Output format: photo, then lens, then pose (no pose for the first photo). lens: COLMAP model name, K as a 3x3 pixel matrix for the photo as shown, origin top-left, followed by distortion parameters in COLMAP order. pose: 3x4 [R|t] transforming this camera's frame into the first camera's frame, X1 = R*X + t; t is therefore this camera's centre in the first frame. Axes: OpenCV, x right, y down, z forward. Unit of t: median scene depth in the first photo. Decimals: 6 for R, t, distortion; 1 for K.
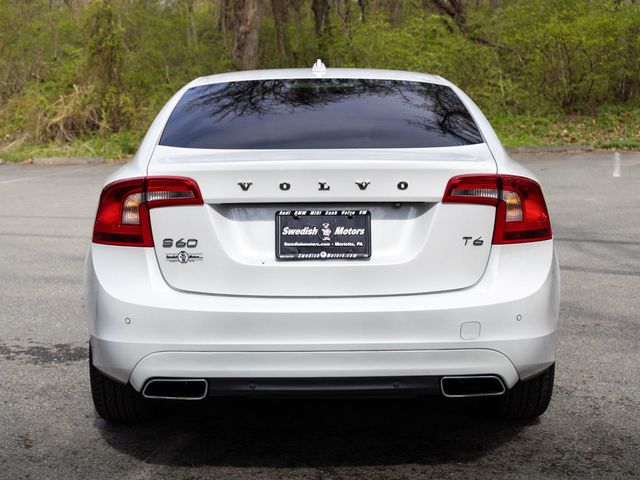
lens RADIAL K [[1012.8, 0, 320.0], [0, 1012.8, 240.0], [0, 0, 1]] dist [-0.013307, 0.025733]
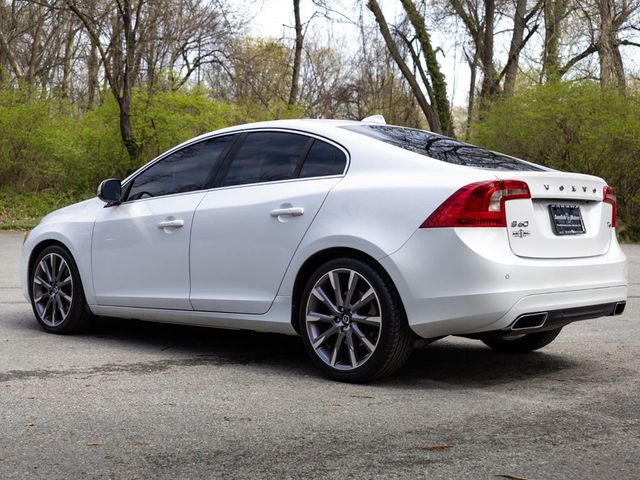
lens RADIAL K [[934.5, 0, 320.0], [0, 934.5, 240.0], [0, 0, 1]] dist [0.012465, 0.014685]
pose [[0.685962, -0.002916, 0.727632, -1.335467], [0.071601, 0.995409, -0.063512, 0.092343], [-0.724106, 0.095666, 0.683022, 0.272272]]
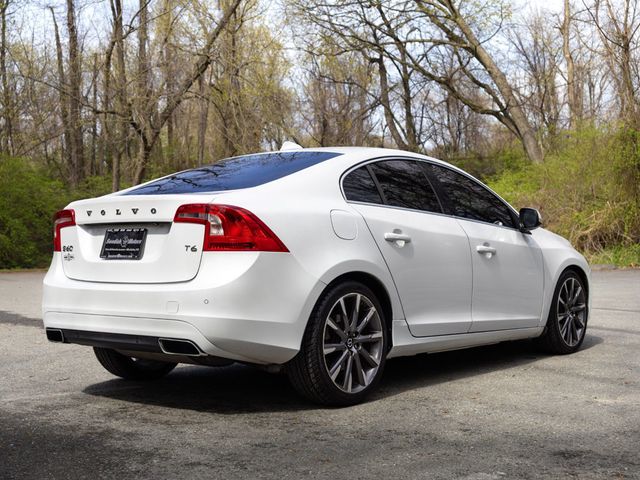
lens RADIAL K [[934.5, 0, 320.0], [0, 934.5, 240.0], [0, 0, 1]] dist [0.012465, 0.014685]
pose [[0.773948, -0.001144, -0.633248, 1.149946], [-0.078810, 0.992050, -0.098112, 0.106636], [0.628326, 0.125840, 0.767705, 0.077255]]
